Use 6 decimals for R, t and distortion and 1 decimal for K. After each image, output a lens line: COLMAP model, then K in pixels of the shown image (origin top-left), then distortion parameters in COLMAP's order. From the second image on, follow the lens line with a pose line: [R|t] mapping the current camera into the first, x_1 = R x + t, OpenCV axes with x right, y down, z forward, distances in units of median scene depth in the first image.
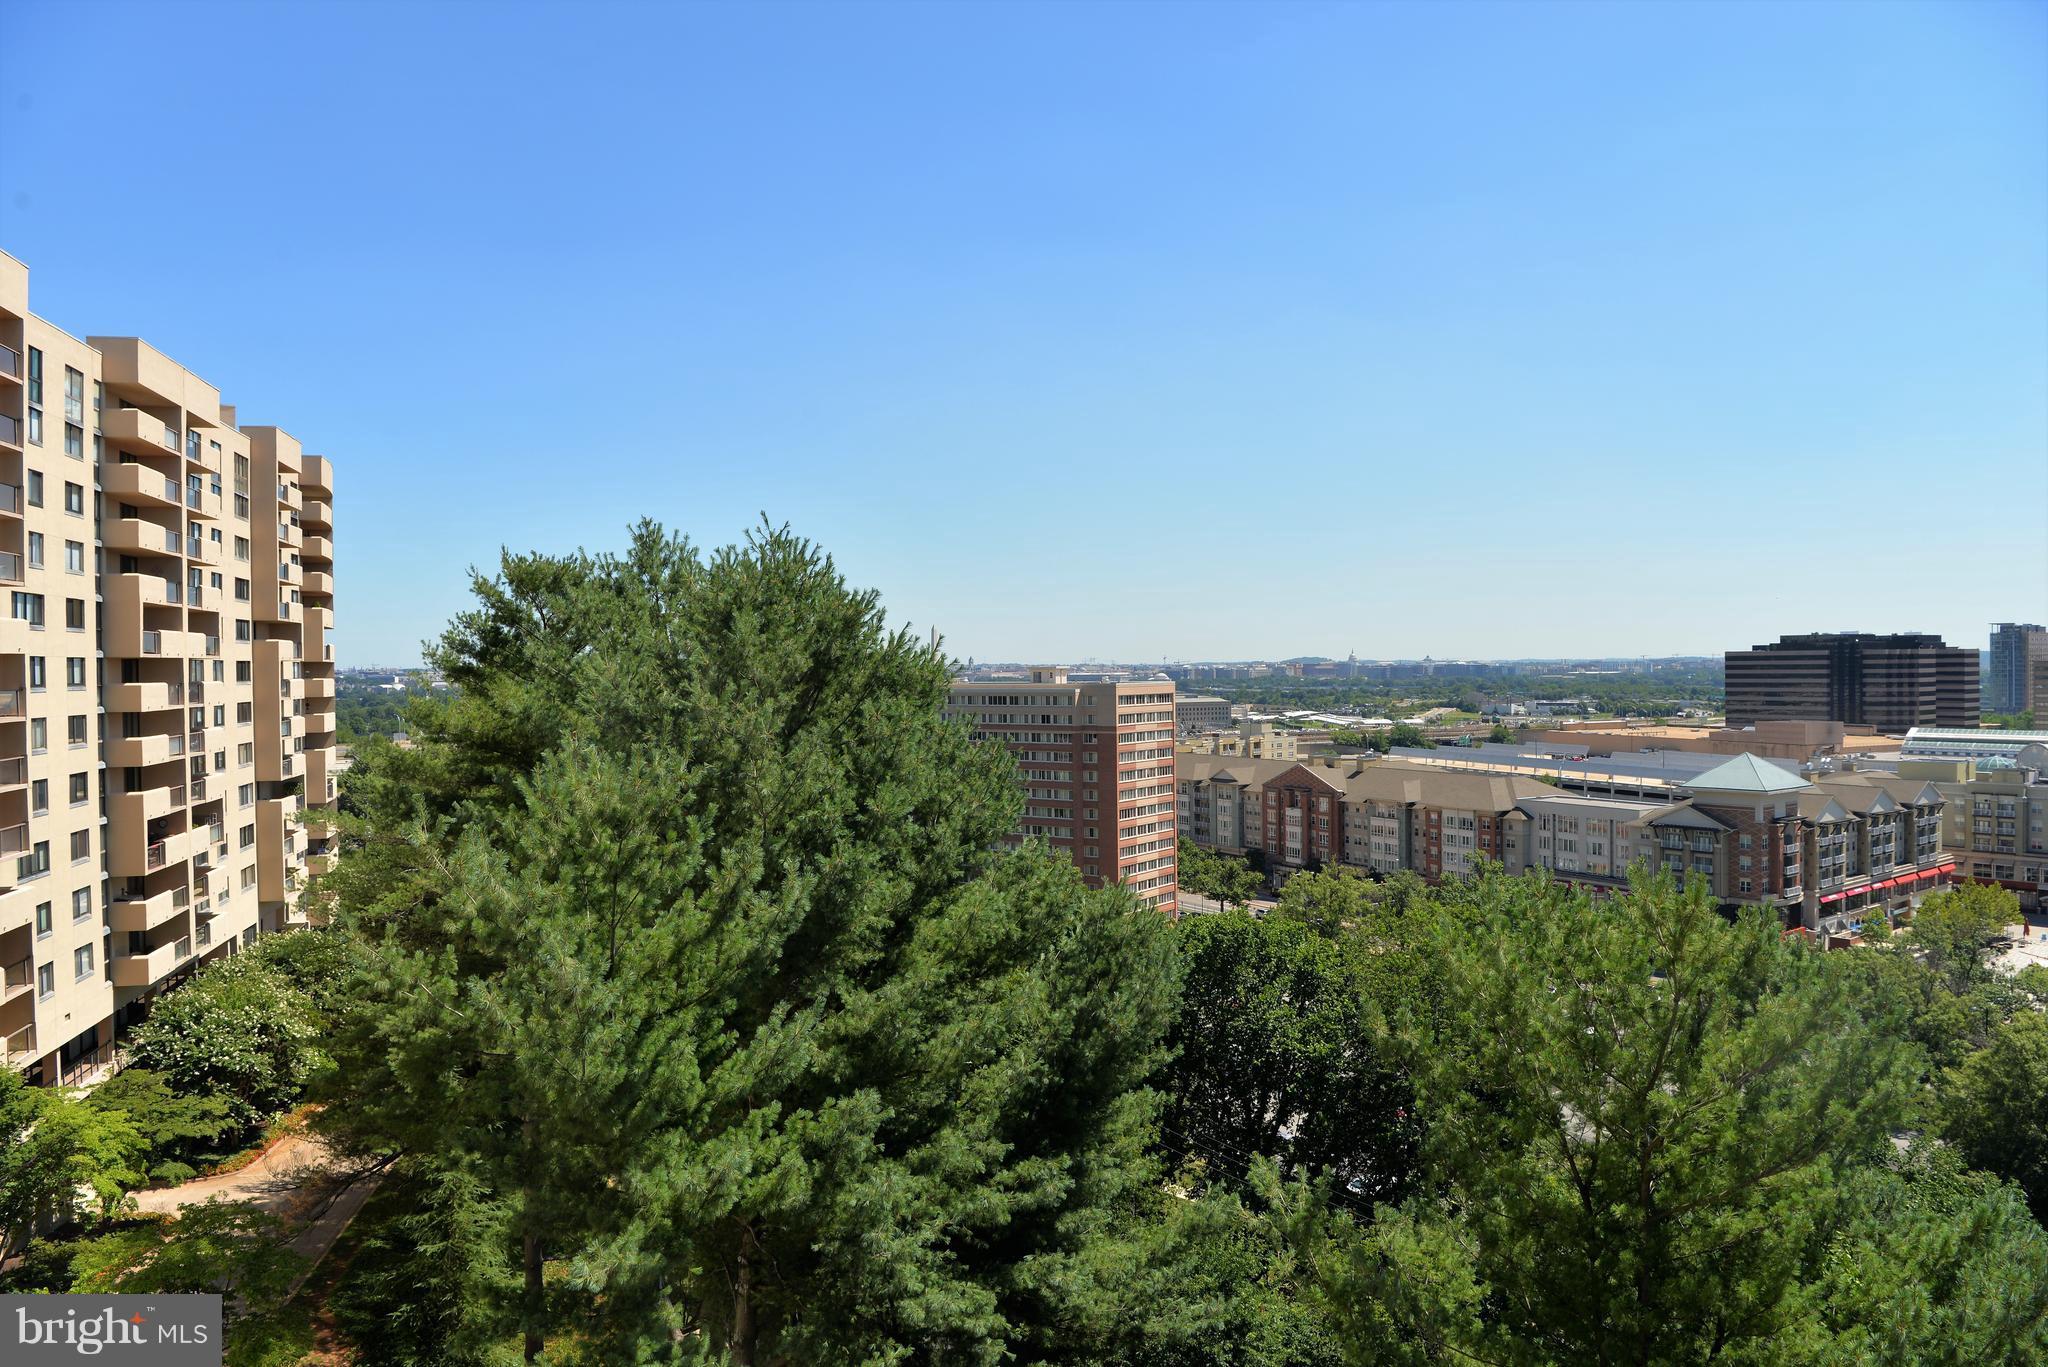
lens RADIAL K [[1414.3, 0, 1018.0], [0, 1414.3, 668.2], [0, 0, 1]] dist [-0.074263, 0.014351]
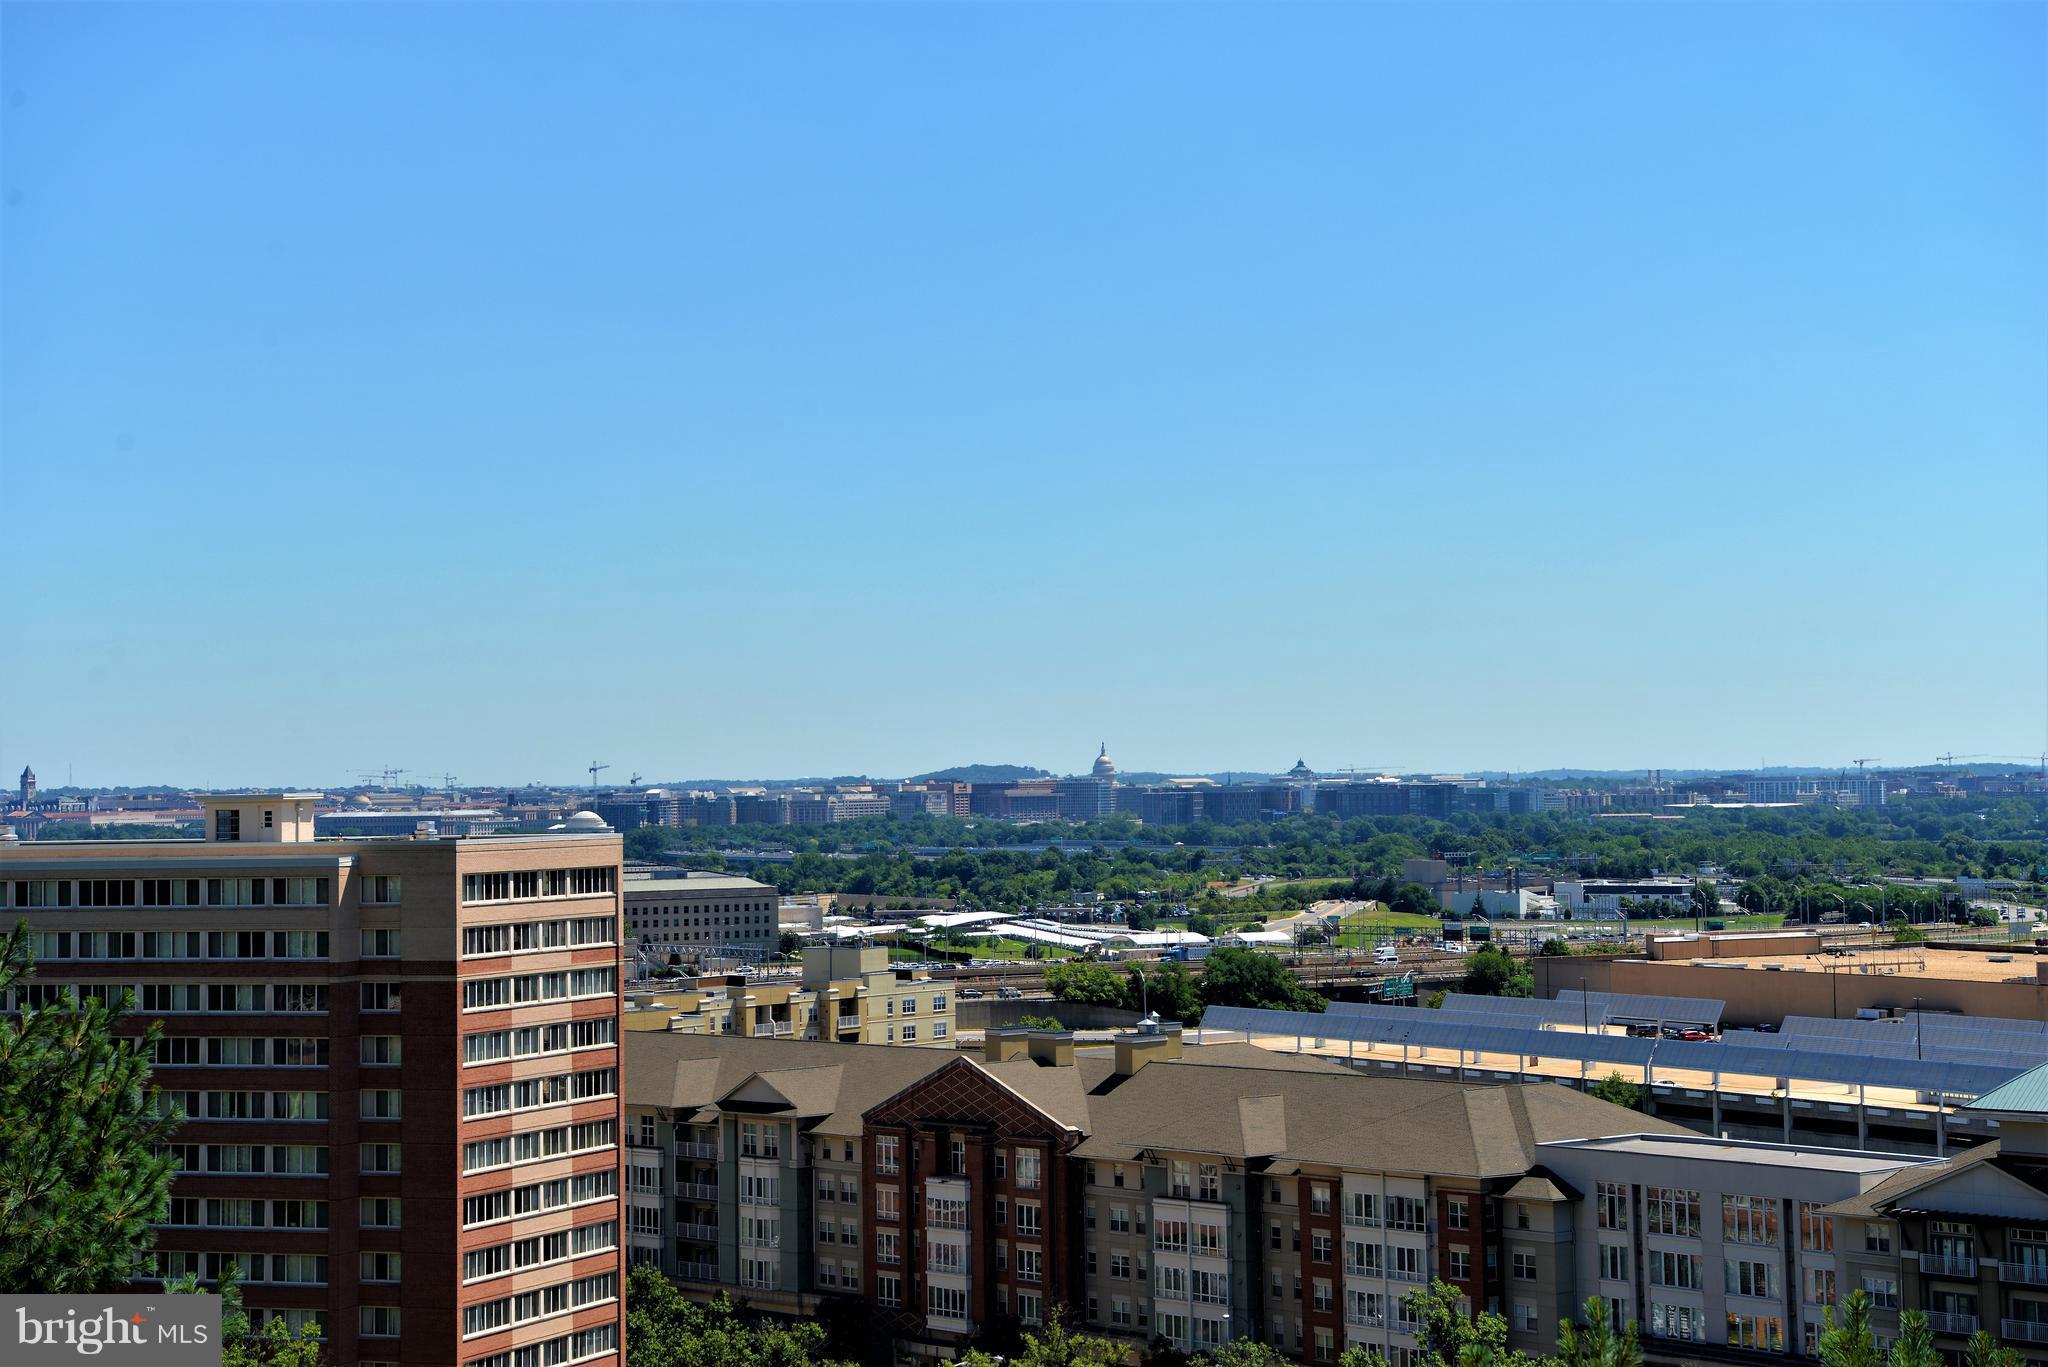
lens RADIAL K [[1414.3, 0, 1025.2], [0, 1414.3, 685.3], [0, 0, 1]] dist [-0.074263, 0.014351]
pose [[0.979650, 0.002888, 0.200693, 0.142075], [0.003456, 0.999506, -0.031253, -0.017255], [-0.200685, 0.031311, 0.979155, 0.636307]]
